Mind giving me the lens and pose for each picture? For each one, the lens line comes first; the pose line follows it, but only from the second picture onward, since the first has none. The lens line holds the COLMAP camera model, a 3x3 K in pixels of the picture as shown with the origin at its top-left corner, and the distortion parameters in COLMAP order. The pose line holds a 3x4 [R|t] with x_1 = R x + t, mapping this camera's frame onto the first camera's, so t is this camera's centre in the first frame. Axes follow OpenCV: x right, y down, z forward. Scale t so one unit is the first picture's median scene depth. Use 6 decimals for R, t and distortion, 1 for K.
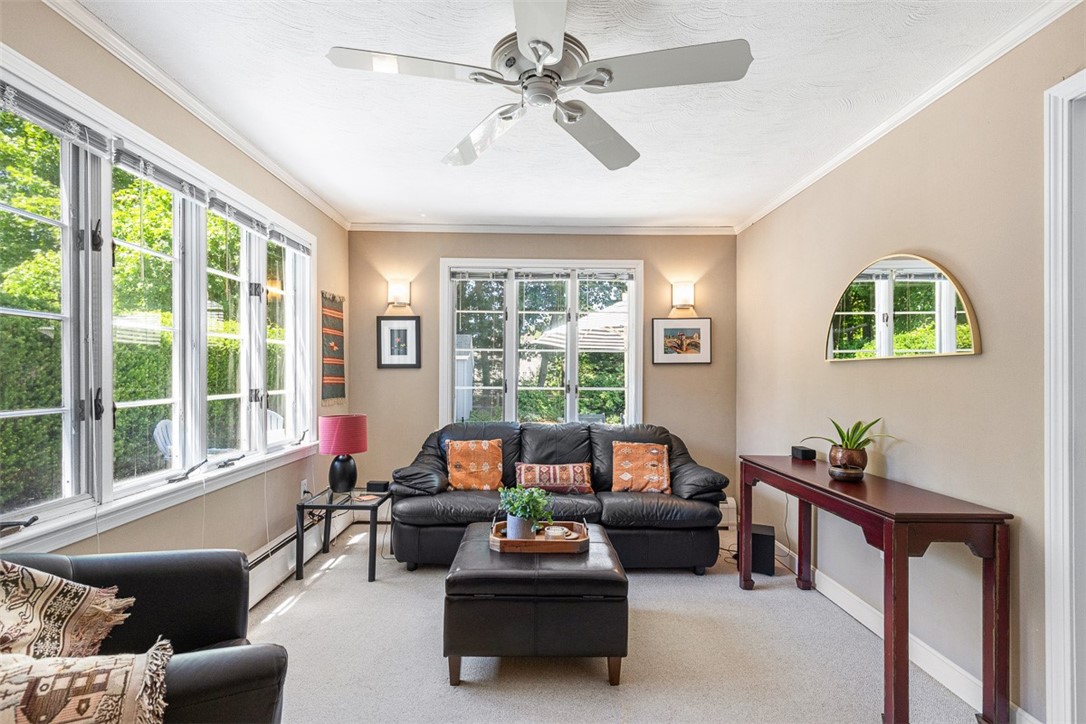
lens RADIAL K [[491.1, 0, 543.0], [0, 491.1, 370.8], [0, 0, 1]] dist [0.010211, -0.003074]
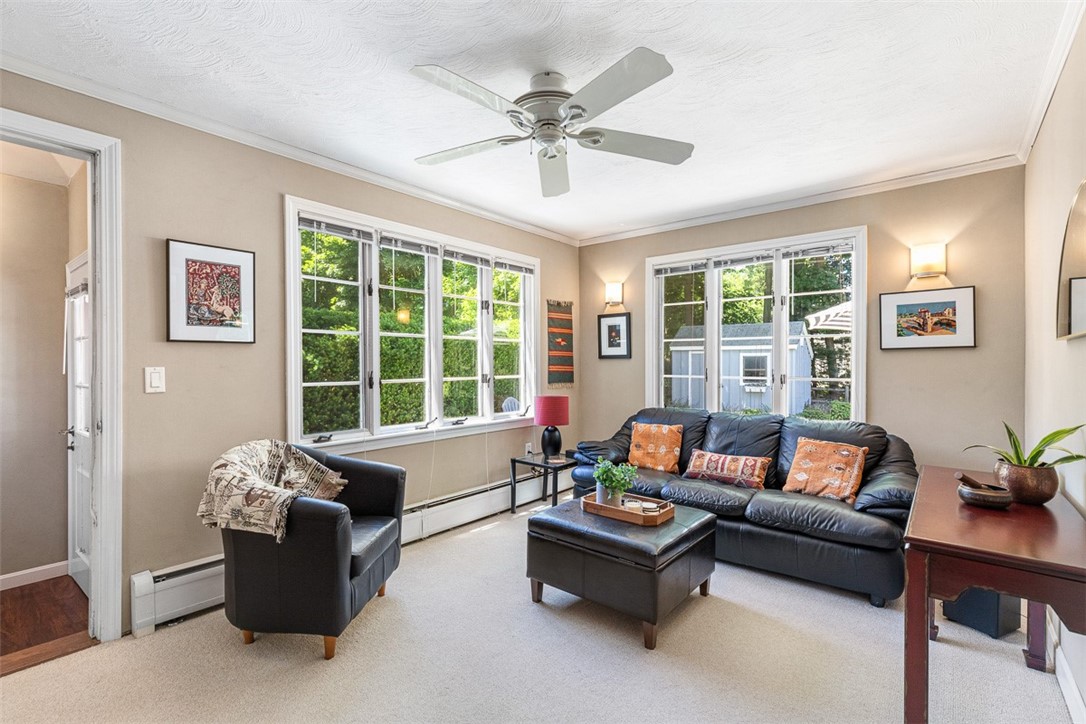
lens RADIAL K [[491.1, 0, 552.1], [0, 491.1, 364.3], [0, 0, 1]] dist [0.010211, -0.003074]
pose [[0.764593, -0.003882, -0.644502, 0.402477], [0.007250, 0.999970, 0.002577, 0.005036], [0.644473, -0.006643, 0.764598, 0.023480]]
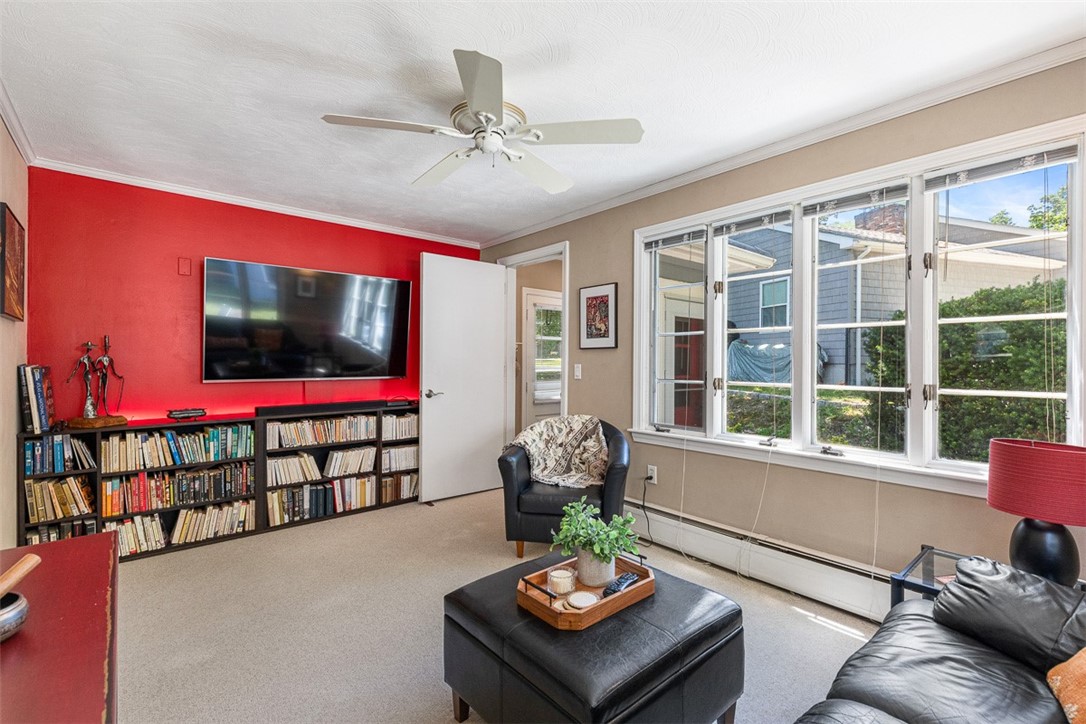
lens RADIAL K [[491.1, 0, 543.6], [0, 491.1, 363.2], [0, 0, 1]] dist [0.010211, -0.003074]
pose [[-0.777799, -0.010028, -0.628433, 0.339169], [-0.008046, 0.999950, -0.005998, 0.011429], [0.628462, 0.000391, -0.777841, 1.043201]]
